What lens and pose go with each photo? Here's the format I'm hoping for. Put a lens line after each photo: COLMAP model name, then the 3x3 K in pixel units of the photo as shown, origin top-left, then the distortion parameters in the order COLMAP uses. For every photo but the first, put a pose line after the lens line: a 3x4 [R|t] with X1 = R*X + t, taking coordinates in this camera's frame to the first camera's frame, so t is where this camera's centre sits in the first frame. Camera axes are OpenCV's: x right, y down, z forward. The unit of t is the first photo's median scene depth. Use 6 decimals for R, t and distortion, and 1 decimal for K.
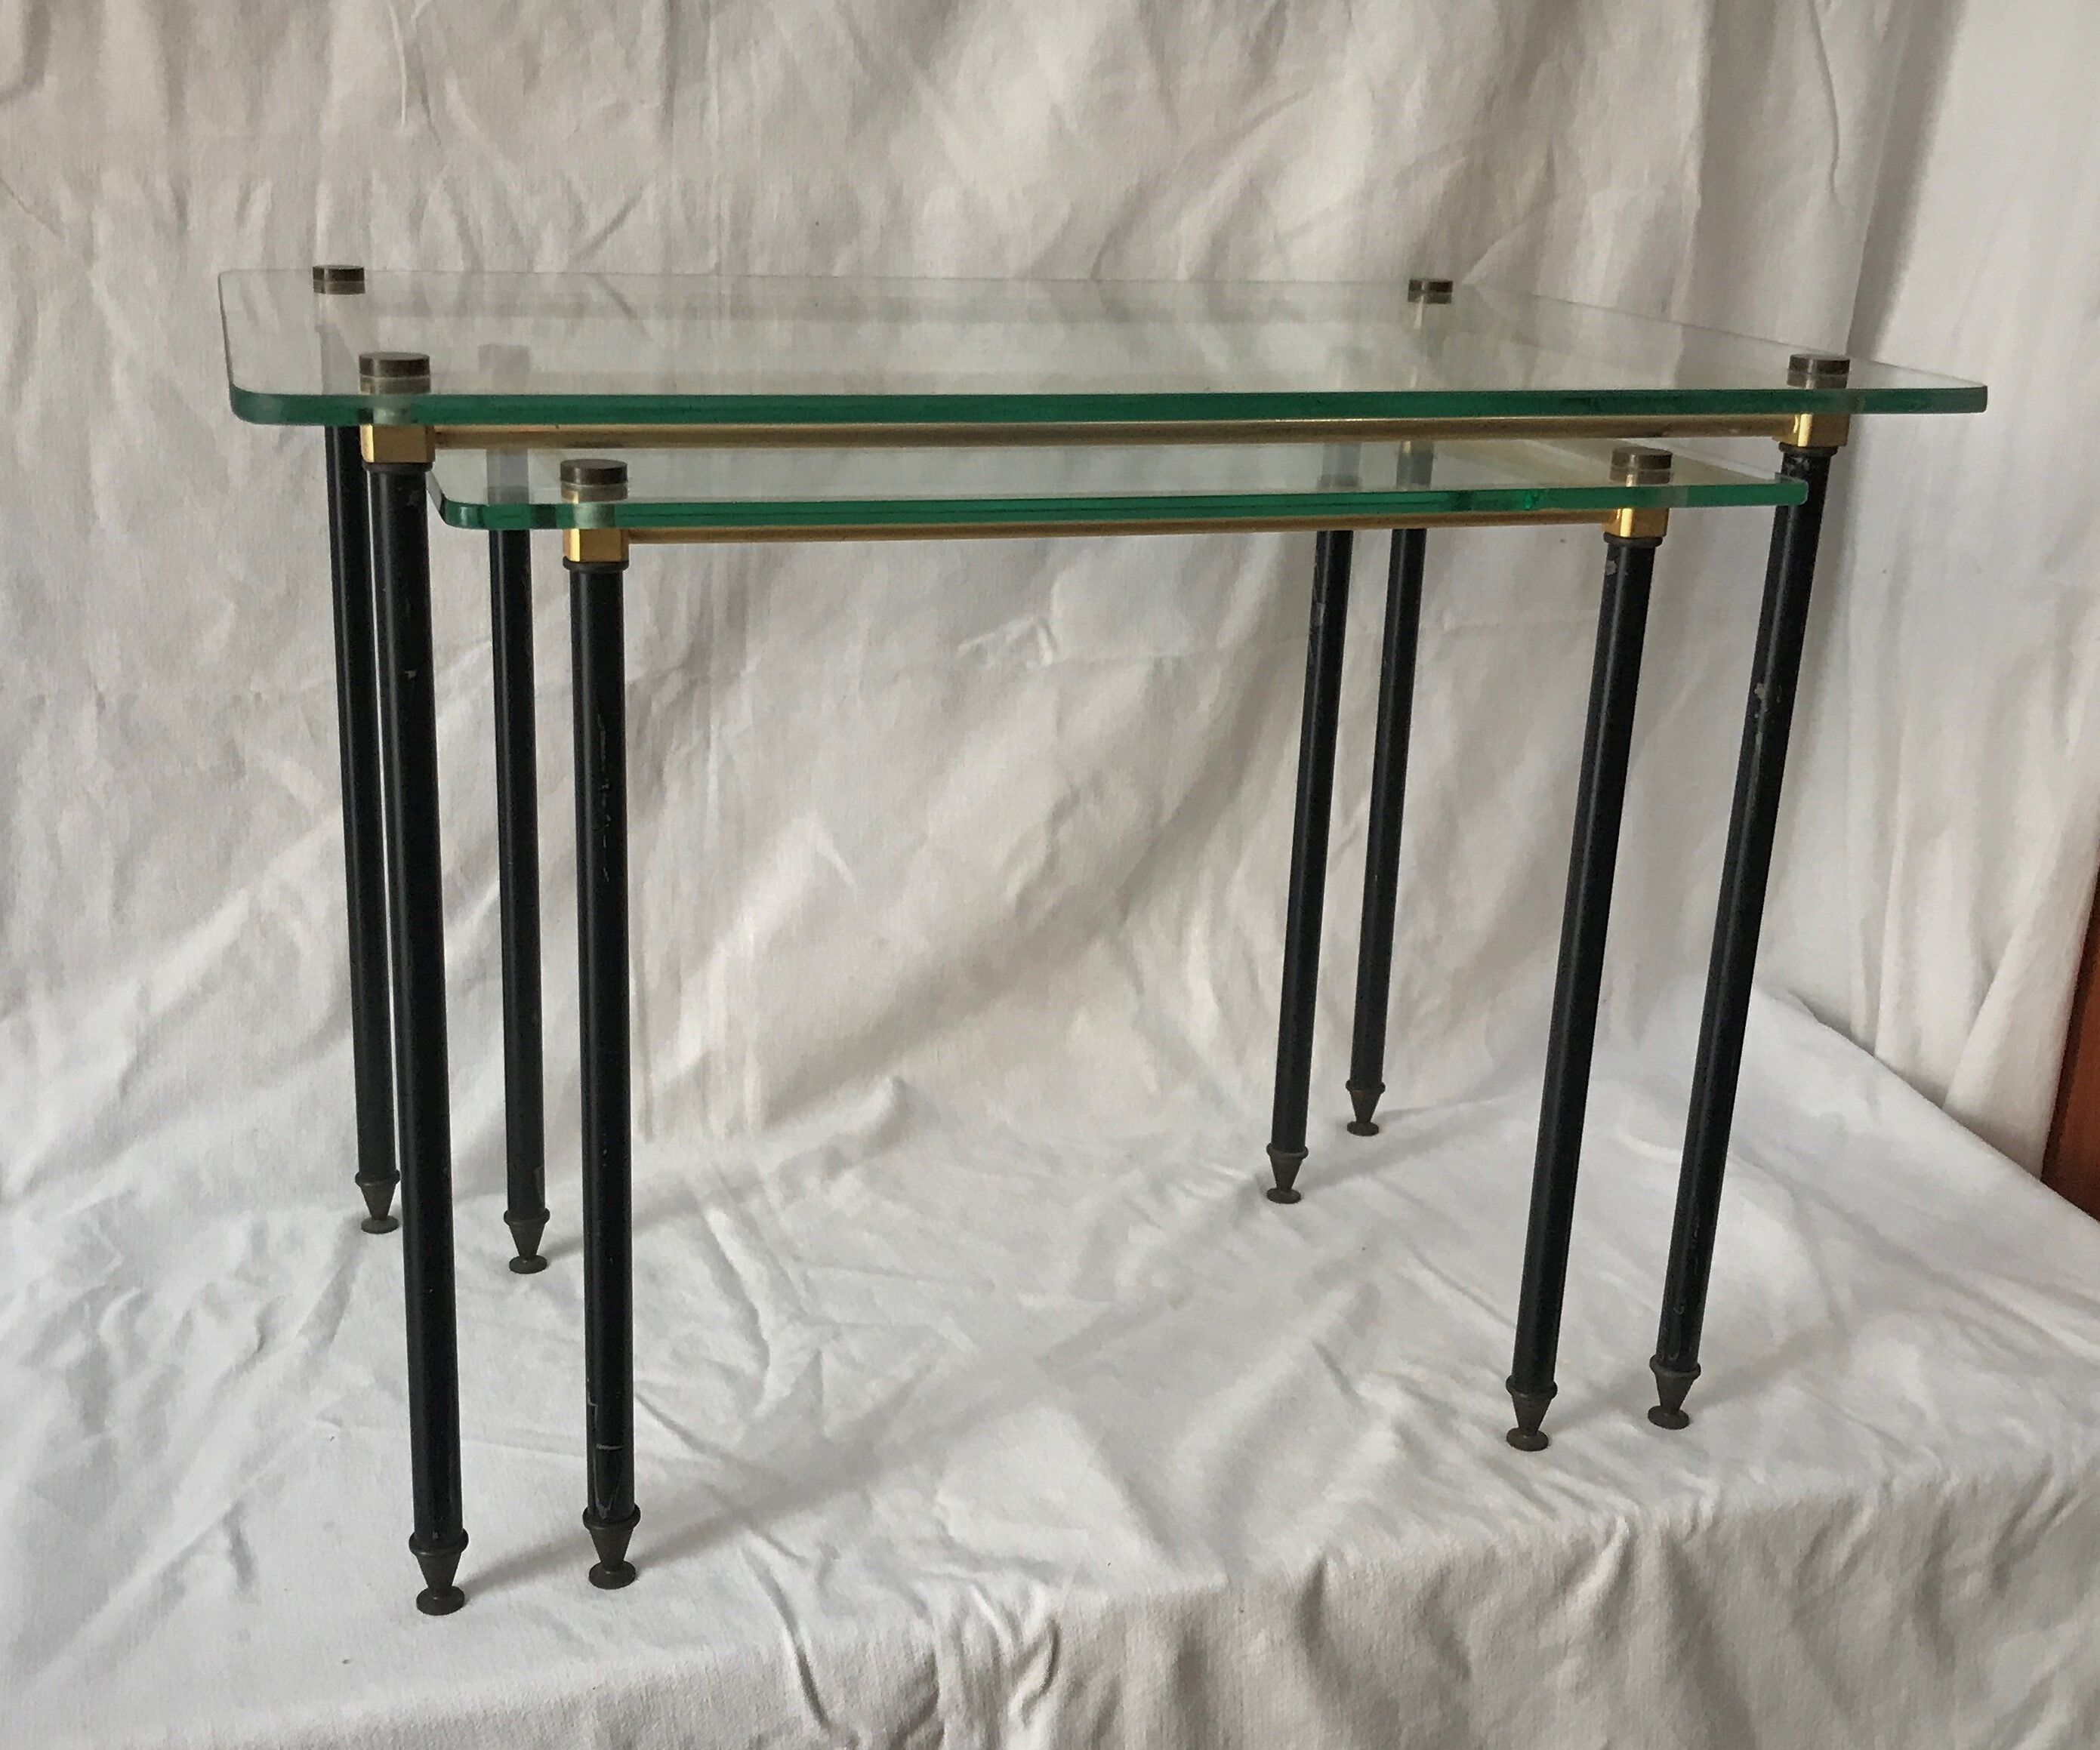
lens RADIAL K [[2556.6, 0, 1047.6], [0, 2556.6, 952.6], [0, 0, 1]] dist [0.004623, 0.000000]
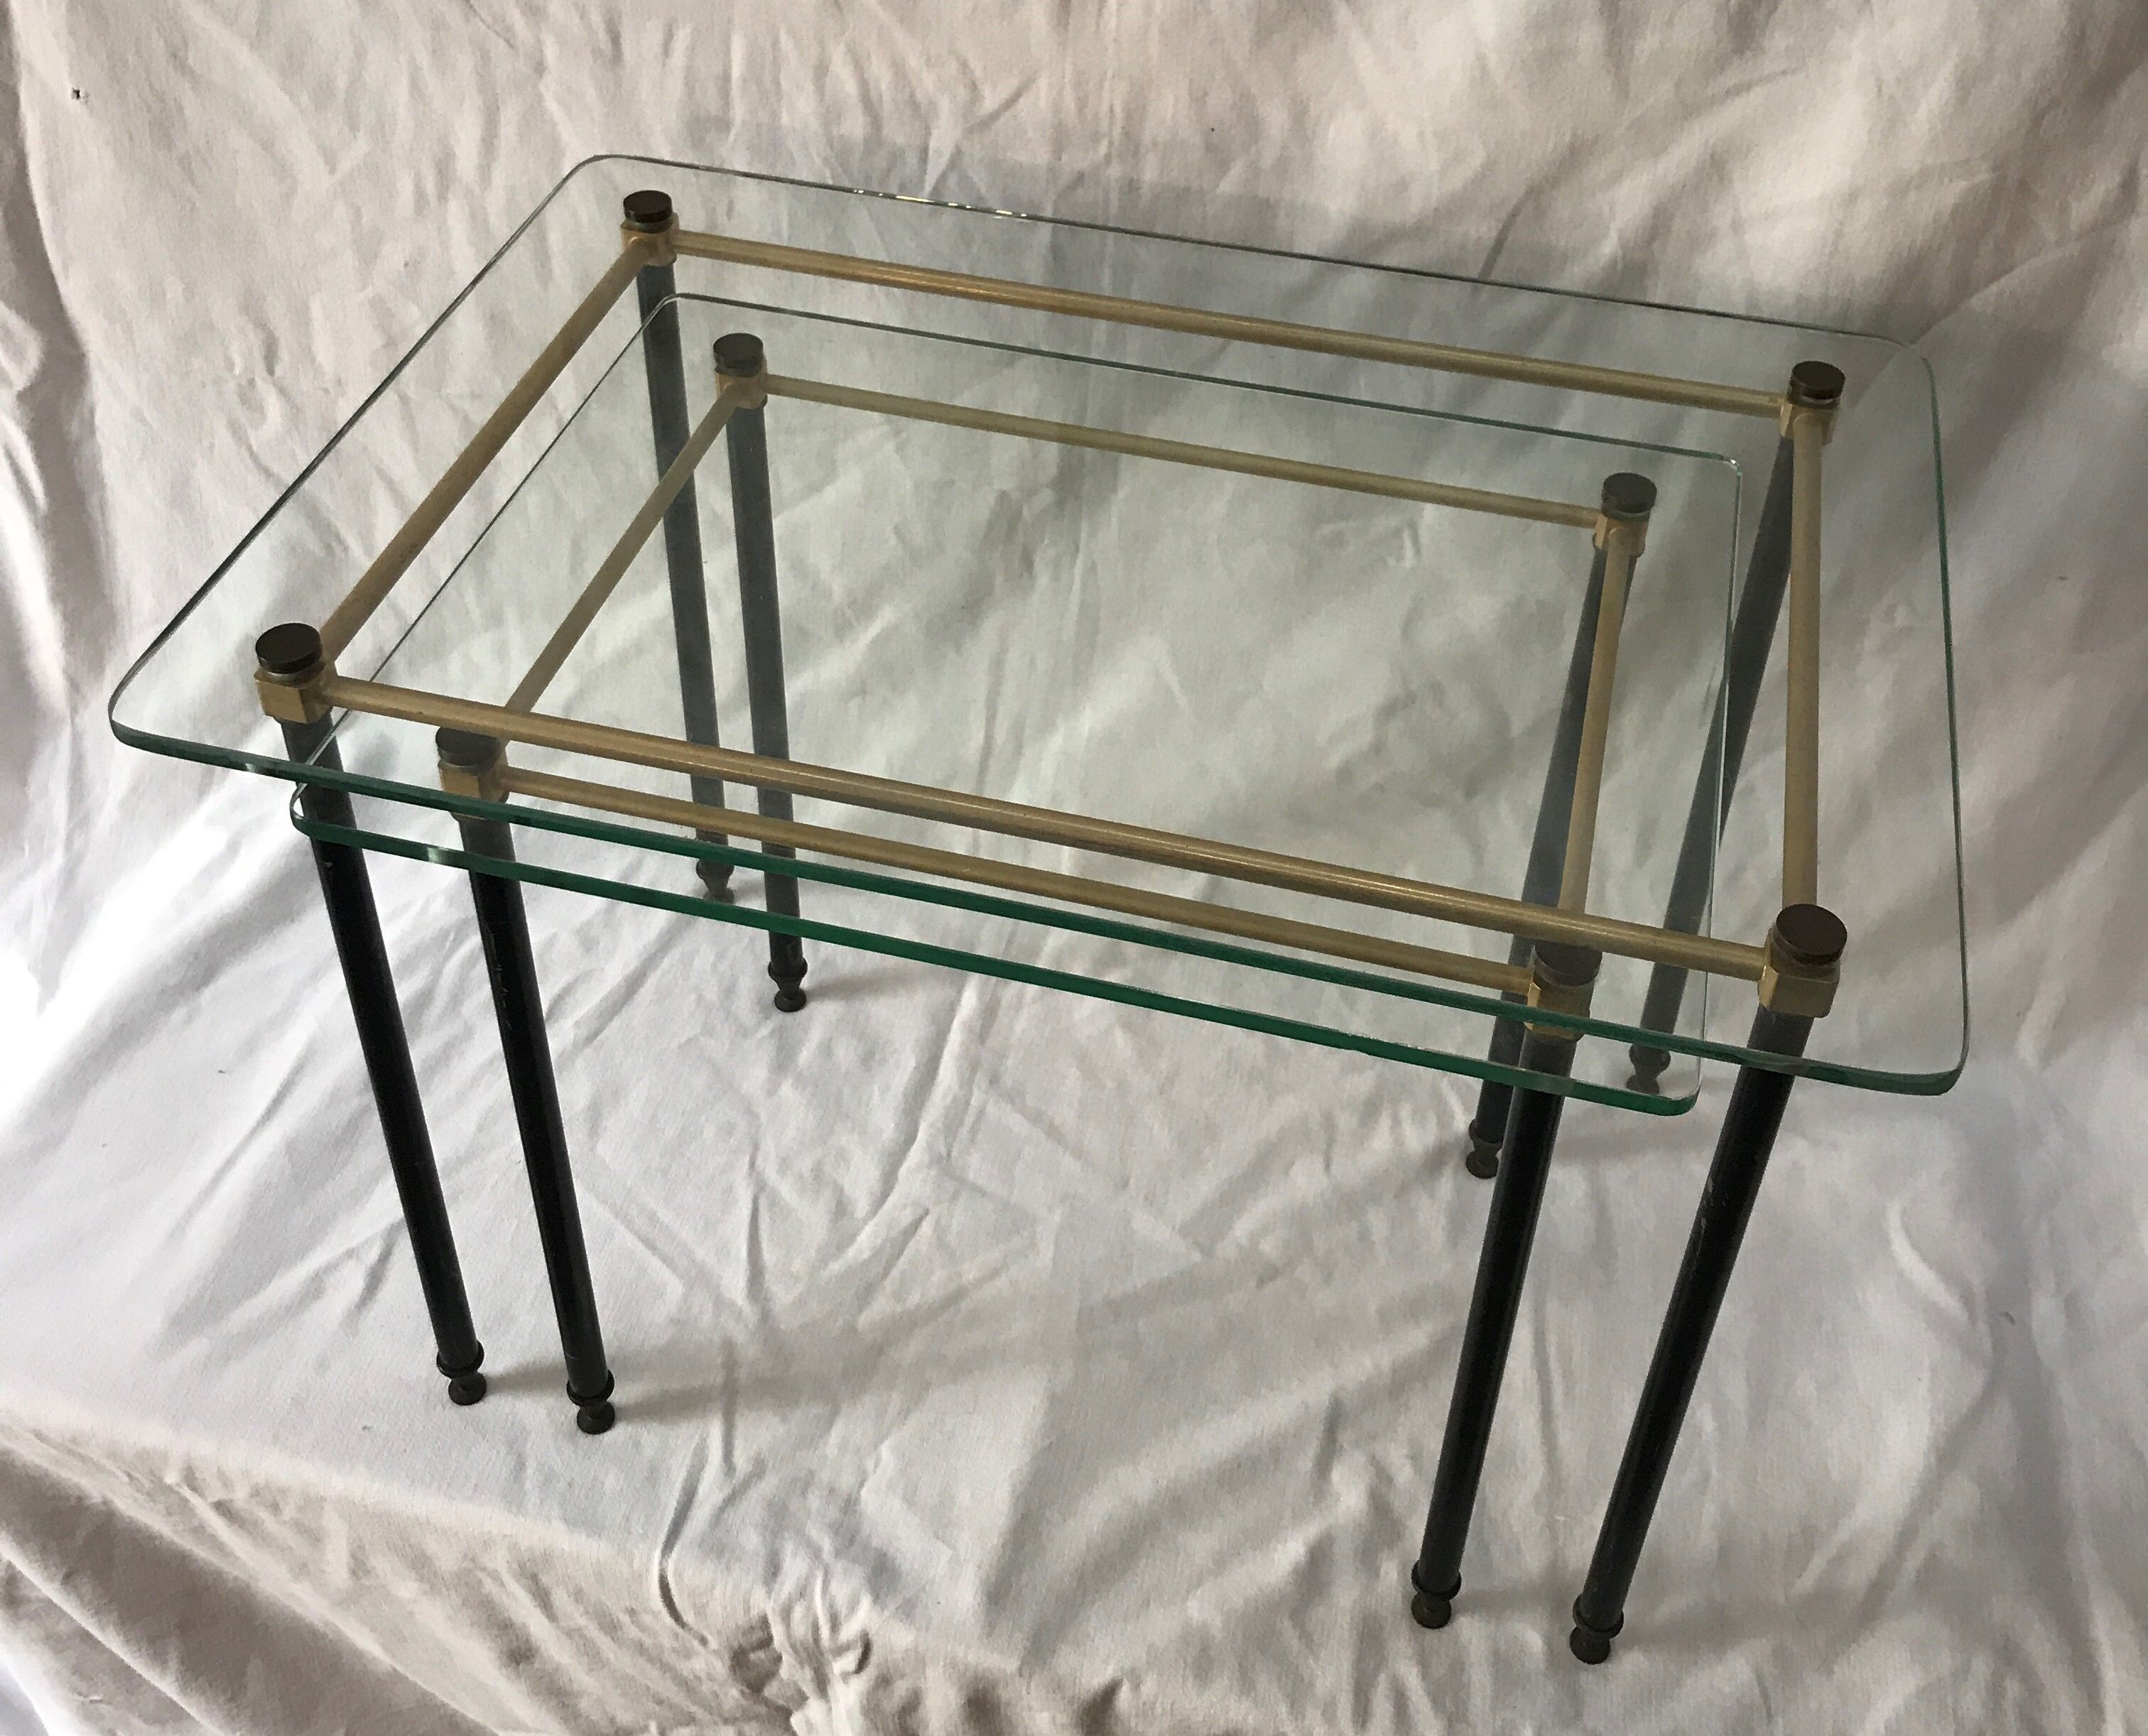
lens RADIAL K [[2460.0, 0, 1105.6], [0, 2460.0, 638.0], [0, 0, 1]] dist [0.007668, 0.000000]
pose [[0.847369, 0.323943, -0.420744, 0.335637], [-0.162332, 0.912457, 0.375593, -0.472576], [0.505582, -0.249966, 0.825775, 0.195165]]
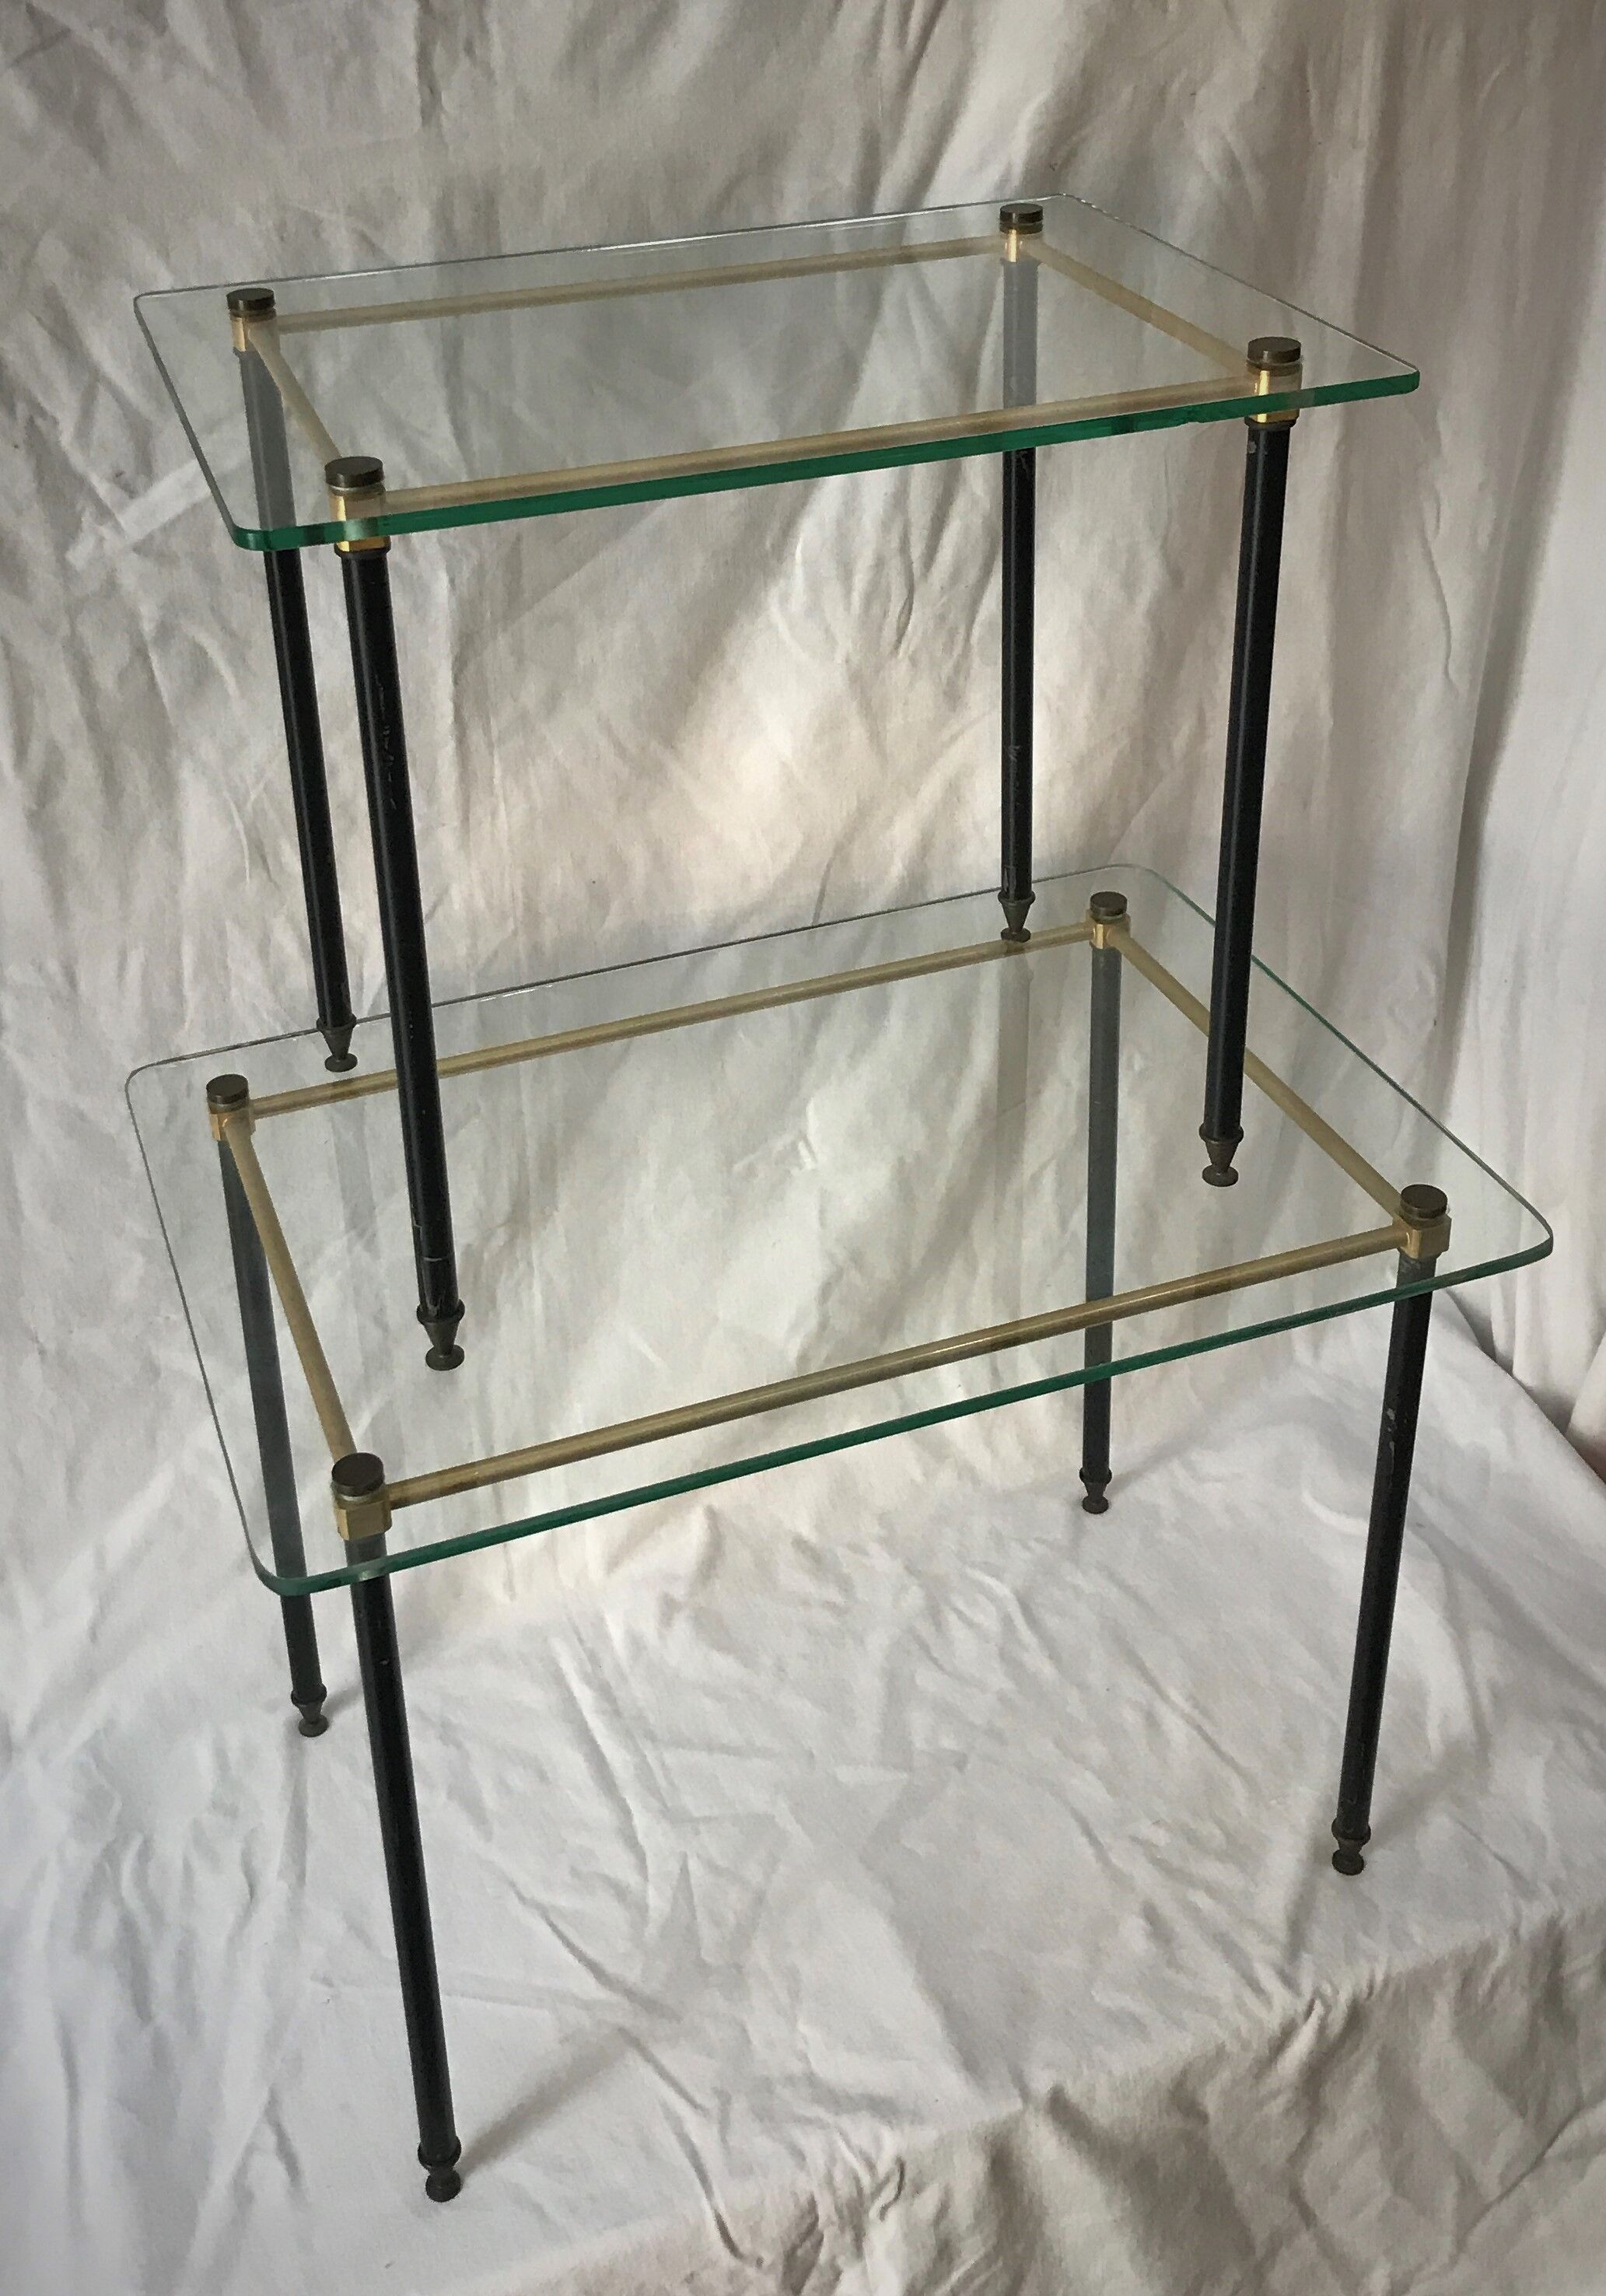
lens RADIAL K [[2584.2, 0, 798.2], [0, 2584.2, 844.1], [0, 0, 1]] dist [-0.037533, 0.000000]
pose [[0.996812, -0.077309, 0.019717, -0.019057], [0.074044, 0.988446, 0.132255, -0.479200], [-0.029713, -0.130373, 0.991020, -0.190065]]
